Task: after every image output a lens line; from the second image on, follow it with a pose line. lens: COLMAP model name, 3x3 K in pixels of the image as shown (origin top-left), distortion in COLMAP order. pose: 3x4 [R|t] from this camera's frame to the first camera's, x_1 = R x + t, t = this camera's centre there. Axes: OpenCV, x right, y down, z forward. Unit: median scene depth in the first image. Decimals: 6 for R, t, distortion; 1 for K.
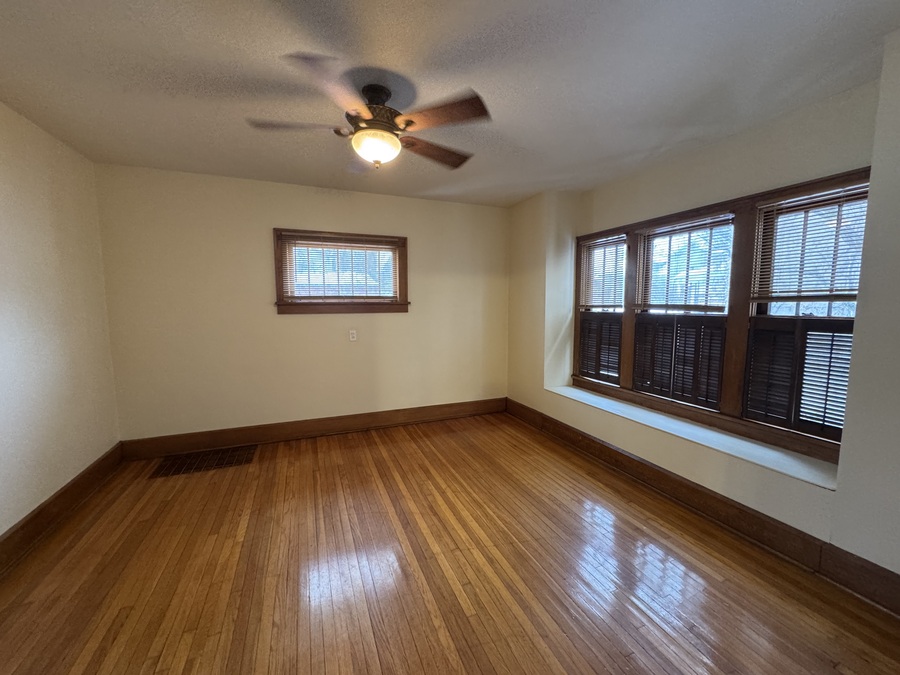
lens RADIAL K [[357.3, 0, 450.4], [0, 357.3, 336.3], [0, 0, 1]] dist [-0.003066, 0.000161]
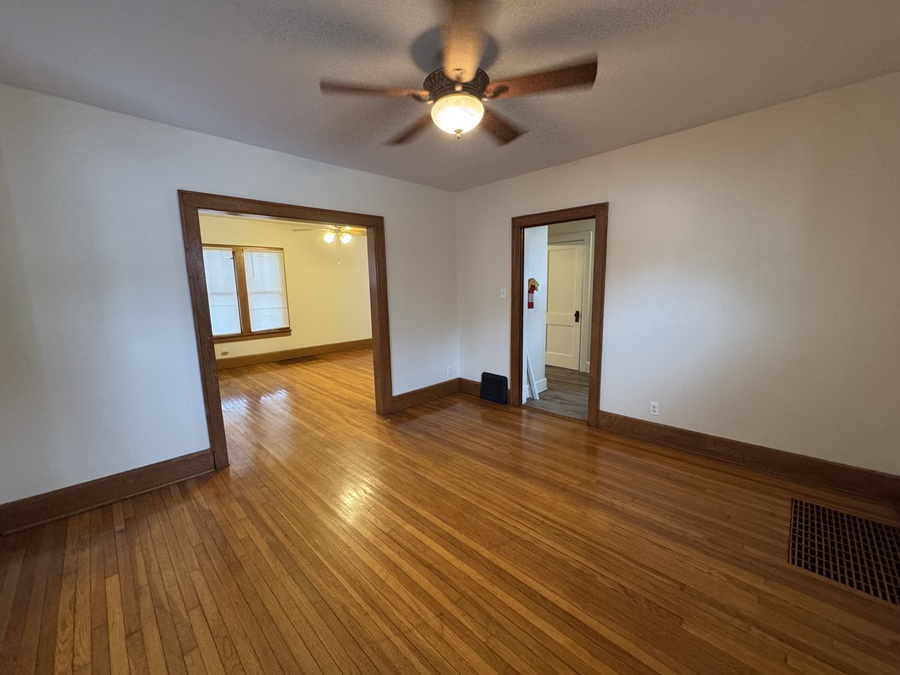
lens RADIAL K [[357.3, 0, 450.6], [0, 357.3, 336.6], [0, 0, 1]] dist [-0.003066, 0.000161]
pose [[-0.919266, 0.079818, -0.385460, 0.166983], [-0.017686, 0.969863, 0.243008, -0.157879], [0.393240, 0.230206, -0.890150, 1.537455]]
